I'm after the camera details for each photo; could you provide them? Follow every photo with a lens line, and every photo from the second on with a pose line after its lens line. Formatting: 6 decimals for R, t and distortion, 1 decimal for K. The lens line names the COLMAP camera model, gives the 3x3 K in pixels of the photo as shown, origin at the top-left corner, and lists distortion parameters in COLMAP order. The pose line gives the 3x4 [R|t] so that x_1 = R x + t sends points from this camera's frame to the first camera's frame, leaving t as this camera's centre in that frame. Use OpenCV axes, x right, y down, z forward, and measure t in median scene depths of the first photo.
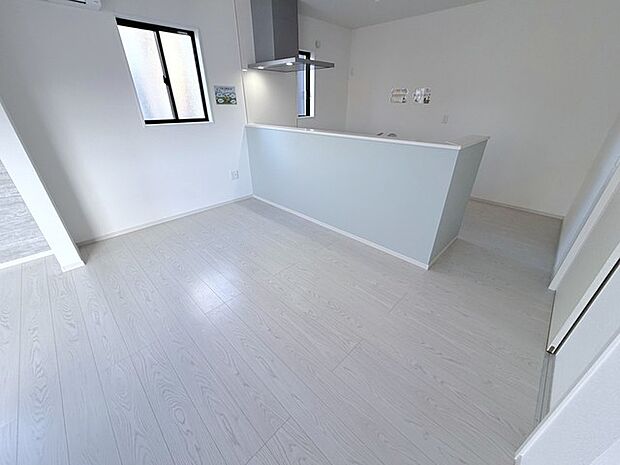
lens RADIAL K [[246.5, 0, 308.5], [0, 246.5, 232.3], [0, 0, 1]] dist [-0.009359, 0.000866]
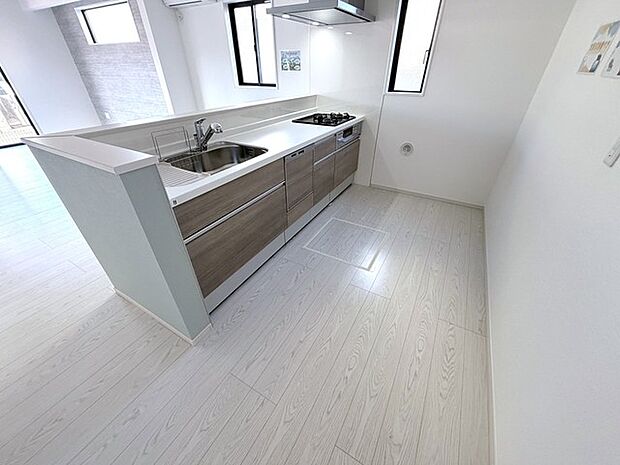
lens RADIAL K [[246.5, 0, 309.2], [0, 246.5, 234.3], [0, 0, 1]] dist [-0.009359, 0.000866]
pose [[0.253761, 0.538729, -0.803353, 0.830187], [-0.455447, 0.799258, 0.392117, -0.420389], [0.853331, 0.266381, 0.448183, 0.804239]]
